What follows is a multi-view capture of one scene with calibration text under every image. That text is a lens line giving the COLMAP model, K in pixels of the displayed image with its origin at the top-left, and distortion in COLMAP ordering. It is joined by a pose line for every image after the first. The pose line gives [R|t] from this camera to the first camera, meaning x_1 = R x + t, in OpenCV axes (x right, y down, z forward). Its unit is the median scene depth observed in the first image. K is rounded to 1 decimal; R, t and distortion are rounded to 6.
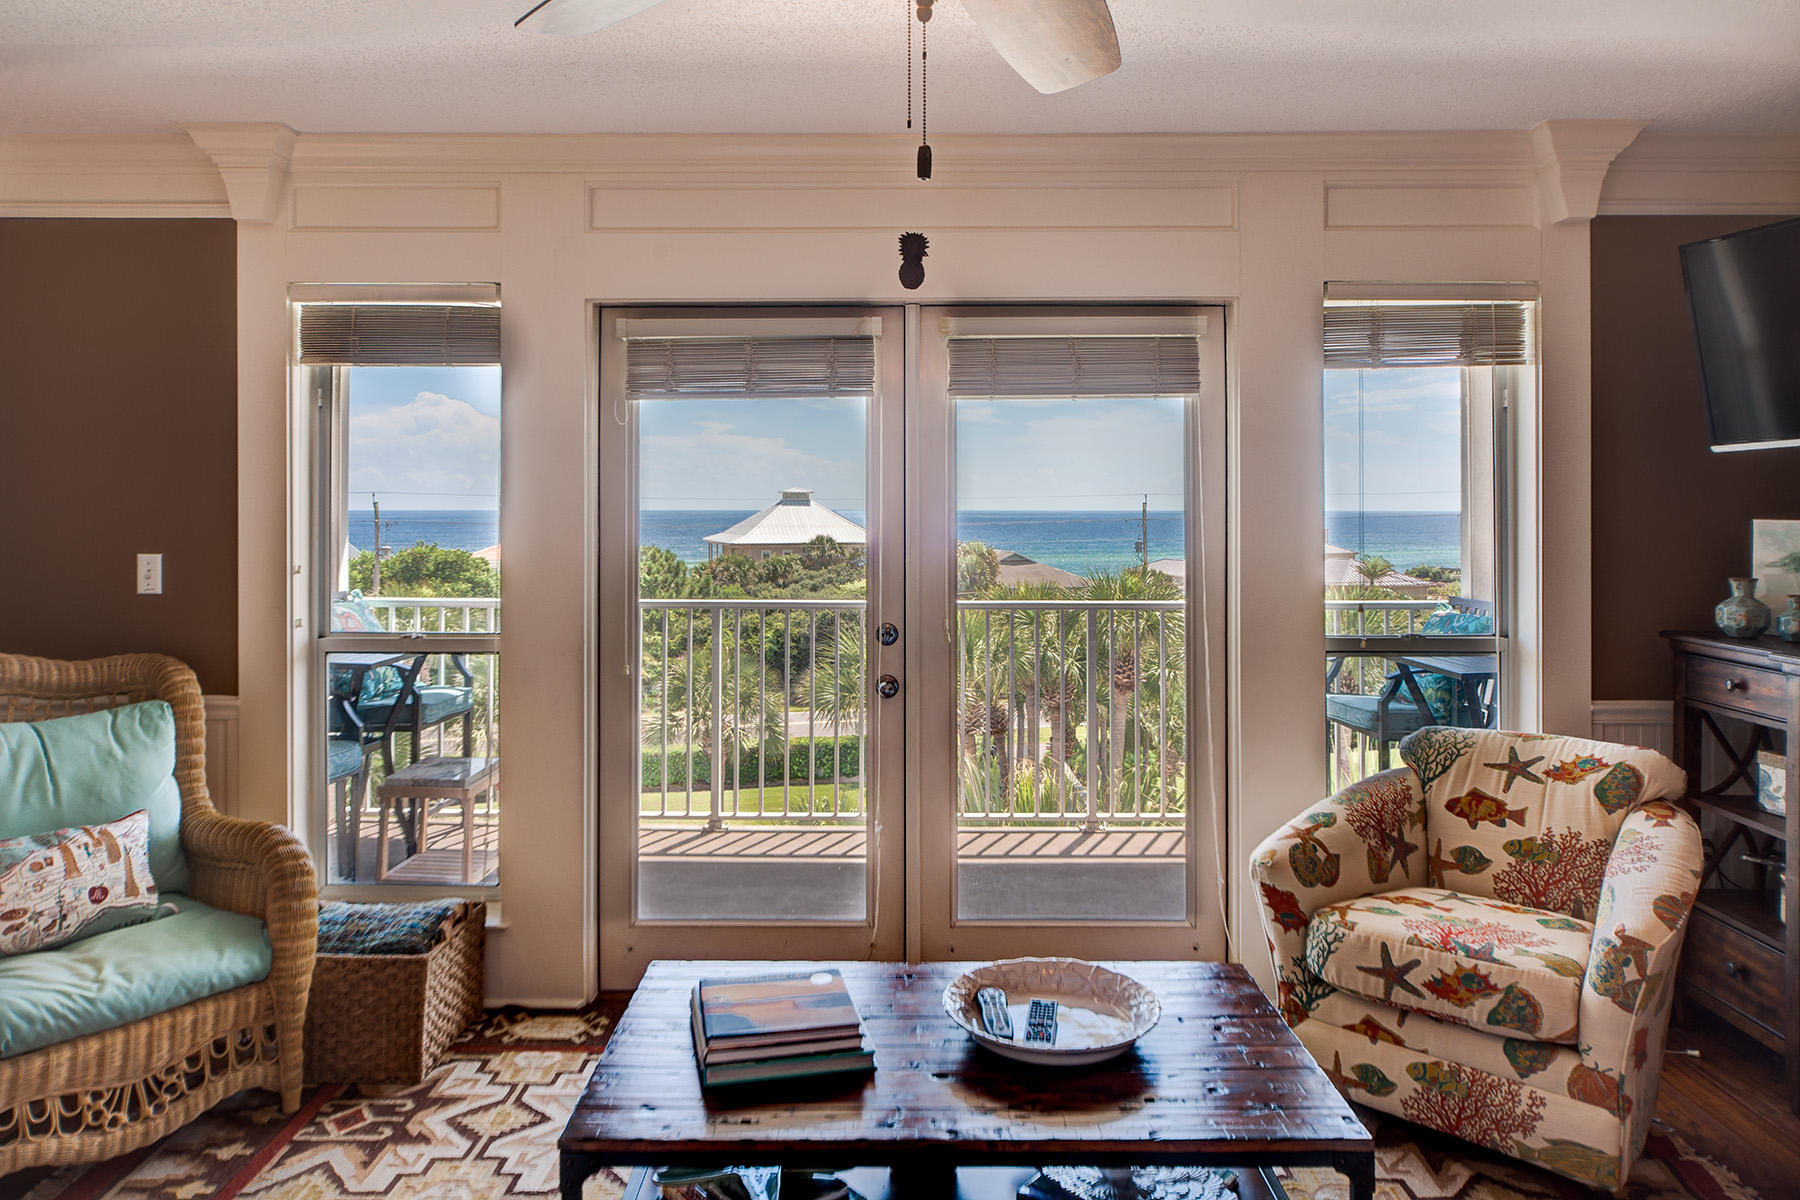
lens RADIAL K [[1195.2, 0, 919.2], [0, 1195.2, 491.5], [0, 0, 1]] dist [0.002719, 0.002718]
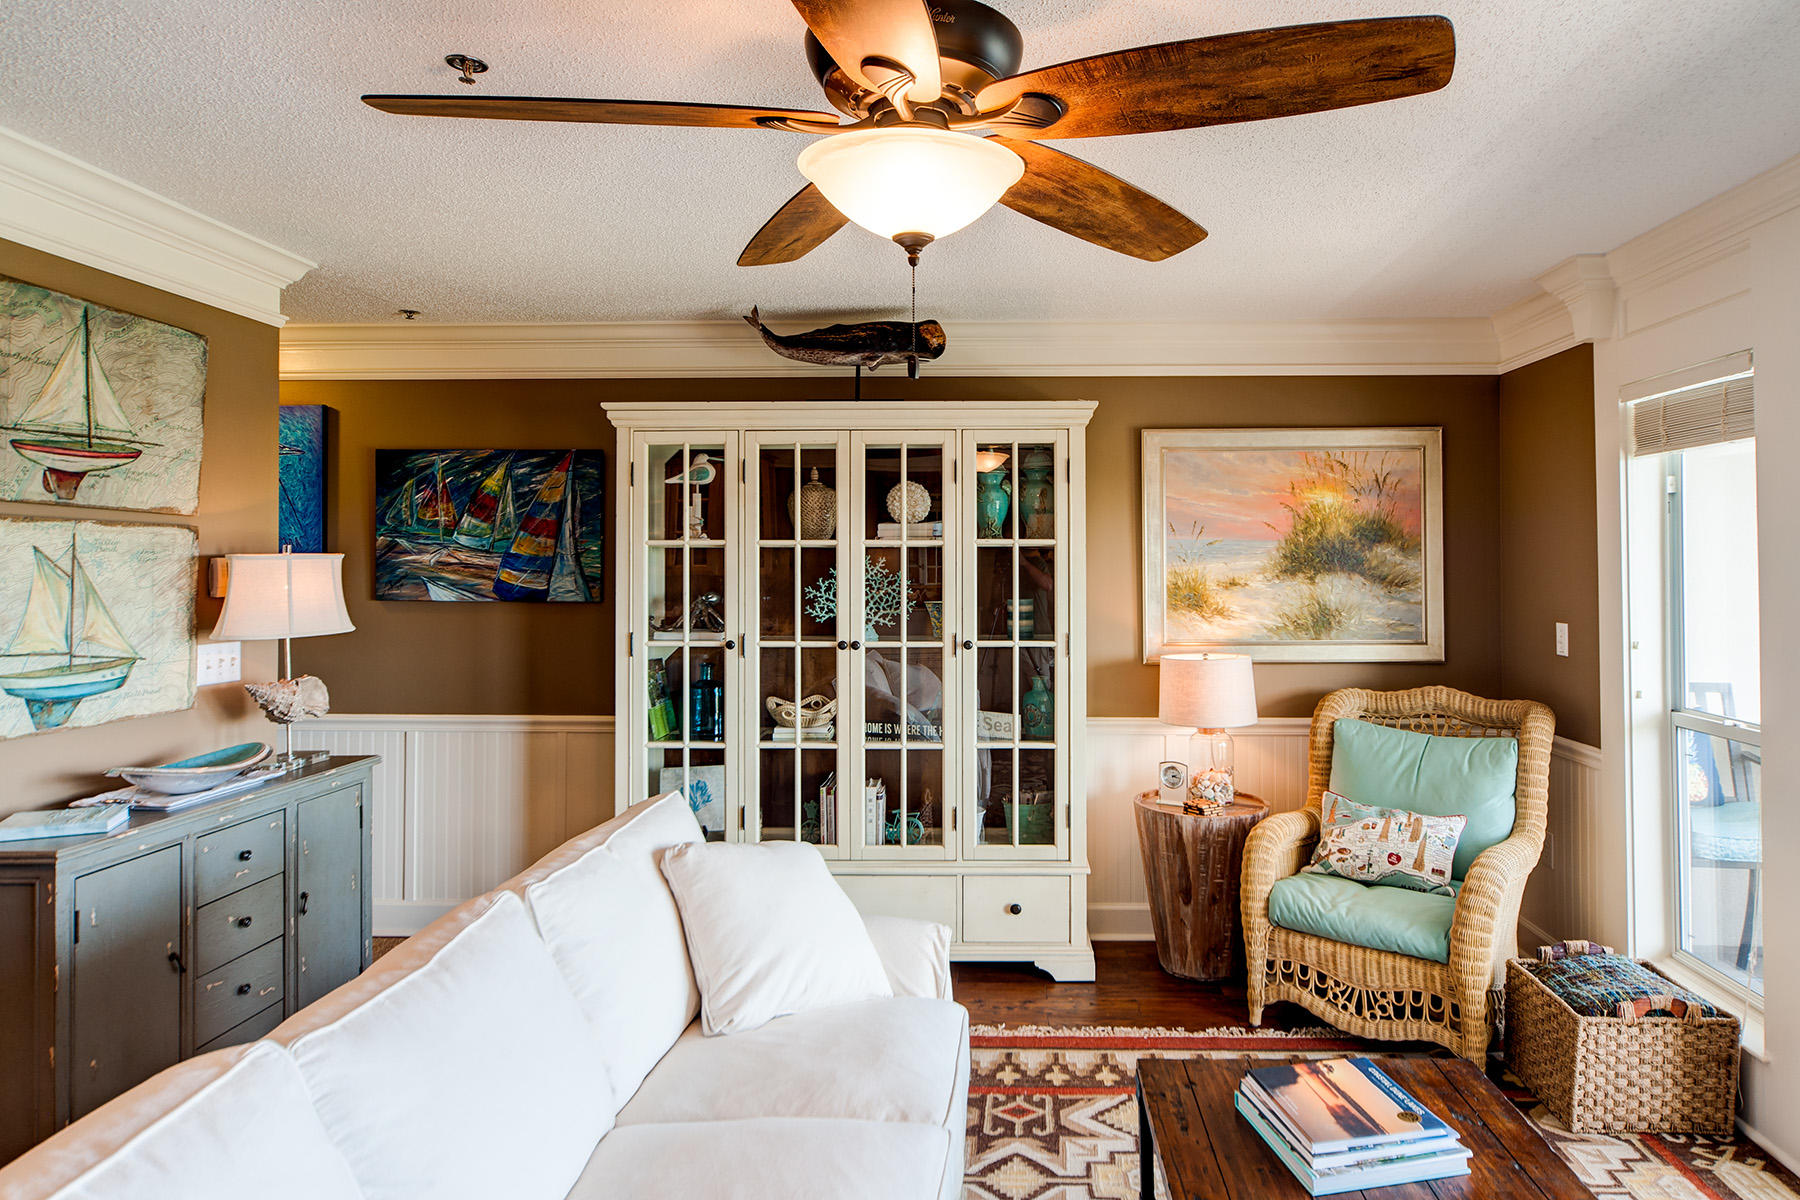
lens RADIAL K [[1063.0, 0, 982.1], [0, 1063.0, 537.7], [0, 0, 1]] dist [0.016857, -0.000320]
pose [[-0.033964, -0.023491, -0.999147, 0.542155], [0.014053, 0.999614, -0.023980, -0.019596], [0.999324, -0.014855, -0.033621, 0.497722]]
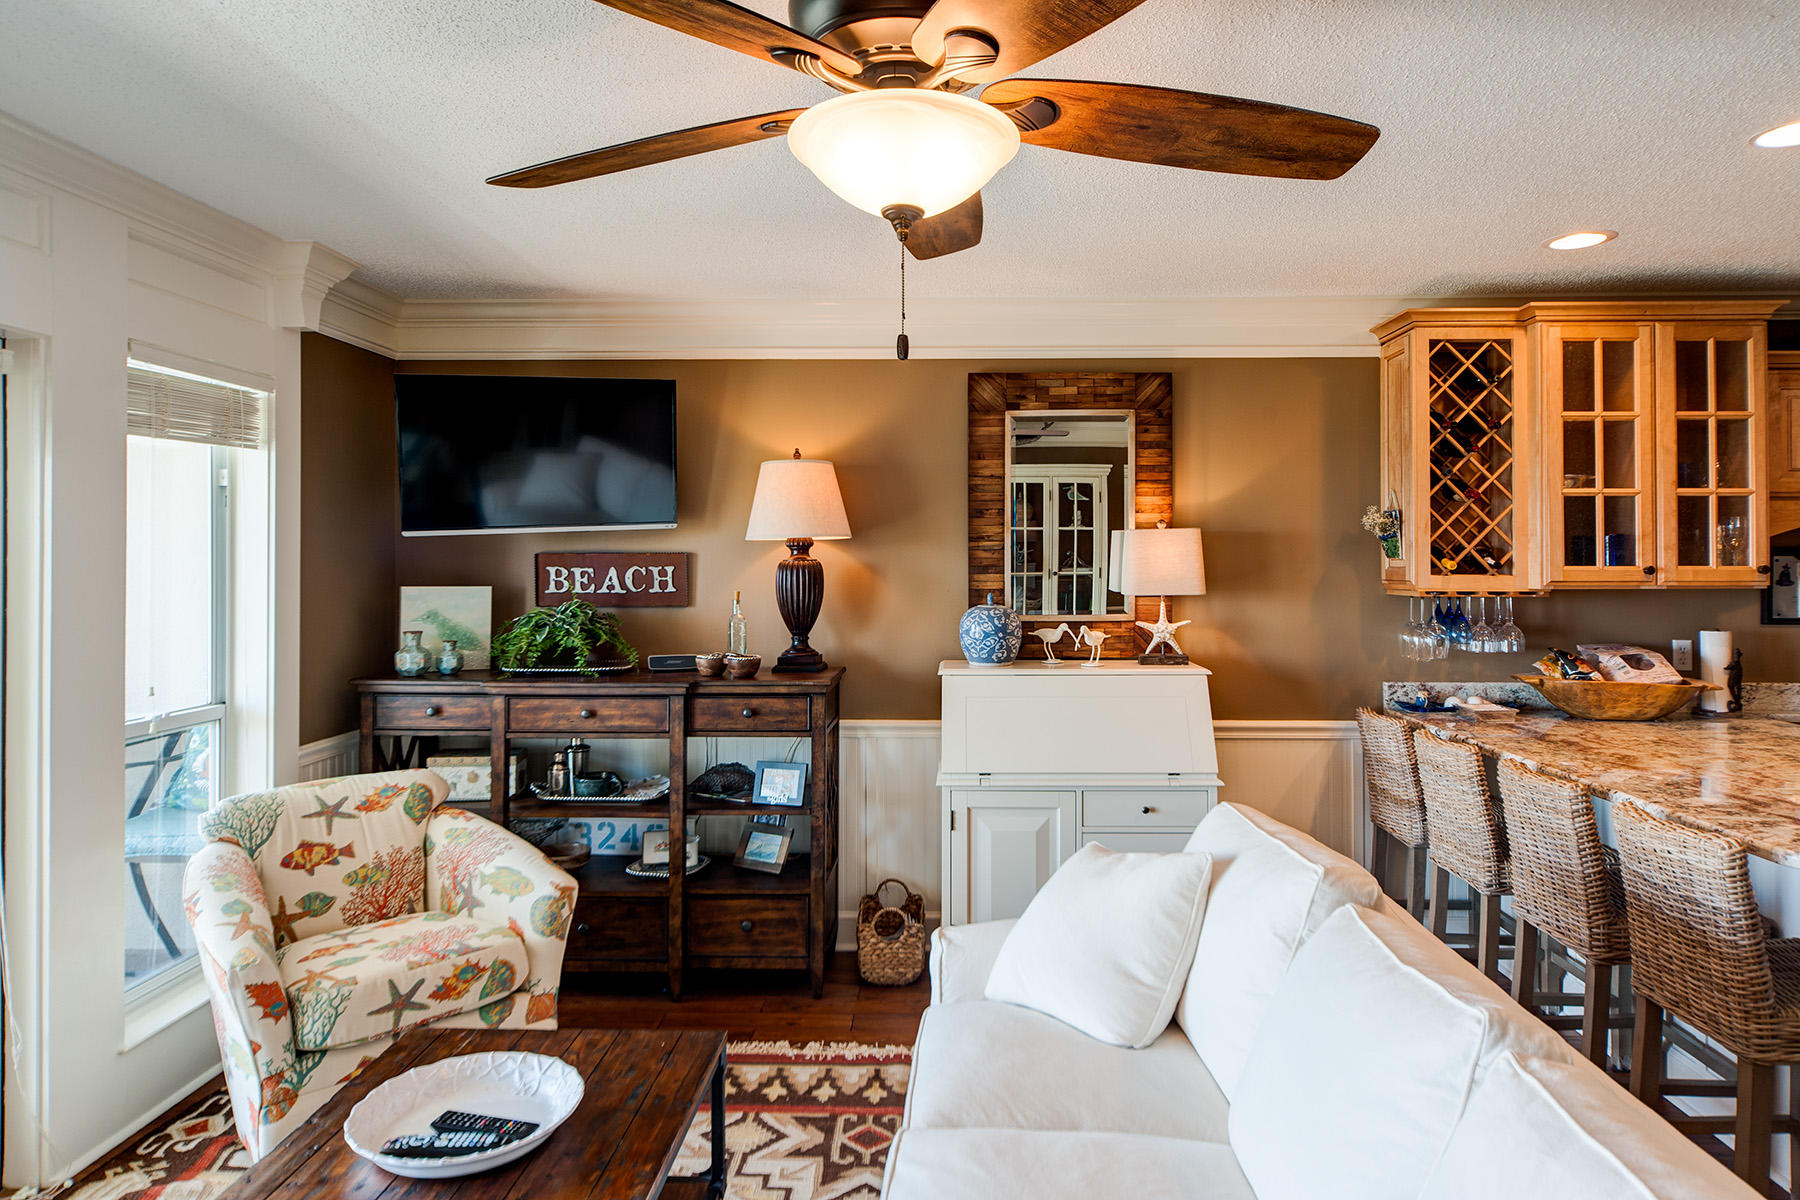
lens RADIAL K [[1090.6, 0, 928.3], [0, 1090.6, 549.2], [0, 0, 1]] dist [-0.007631, -0.000295]
pose [[0.024825, 0.006625, 0.999670, -0.523356], [-0.011872, 0.999909, -0.006332, -0.018402], [-0.999621, -0.011710, 0.024901, 0.413066]]
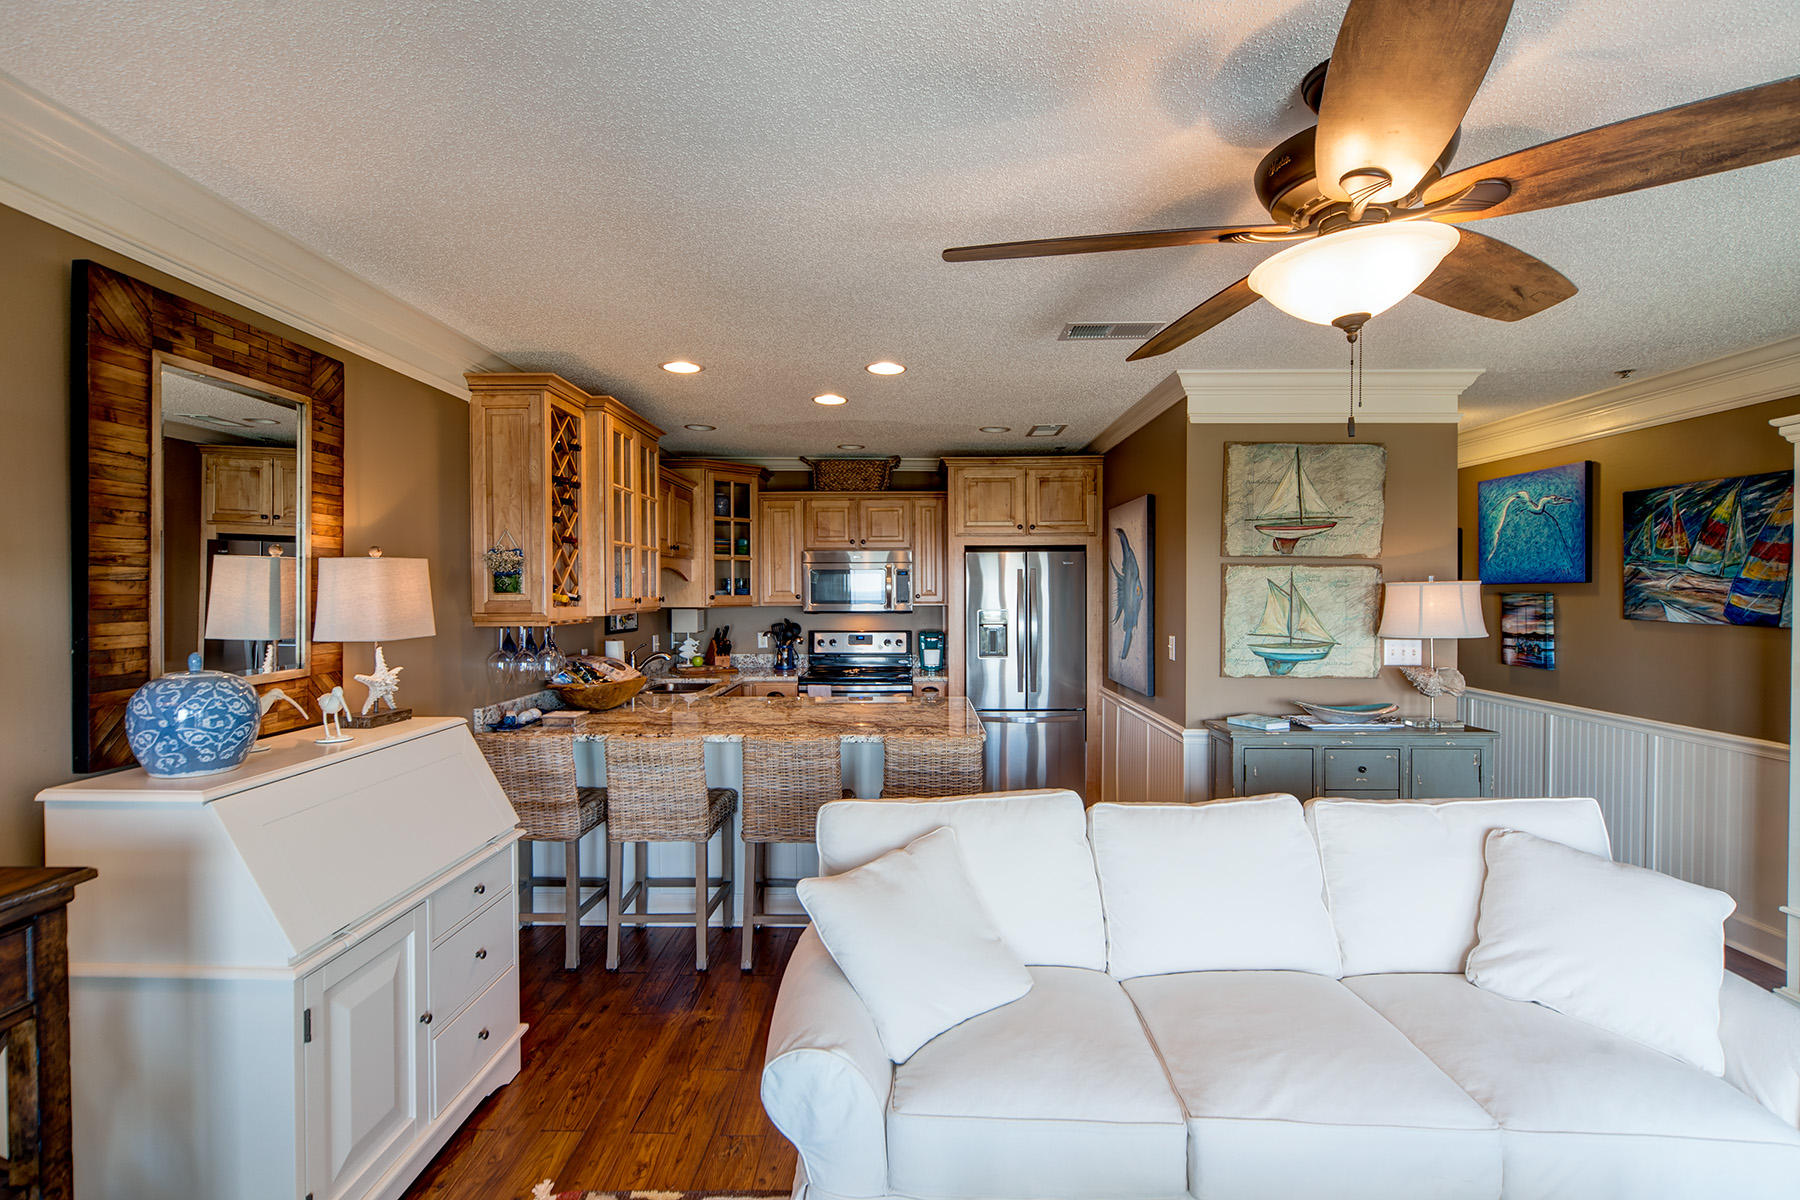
lens RADIAL K [[807.1, 0, 900.0], [0, 807.1, 600.0], [0, 0, 1]] dist [0.000759, -0.000245]
pose [[-0.999929, 0.000998, 0.011857, 0.269941], [0.001000, 0.999999, 0.000162, -0.013160], [-0.011857, 0.000174, -0.999930, 0.943223]]
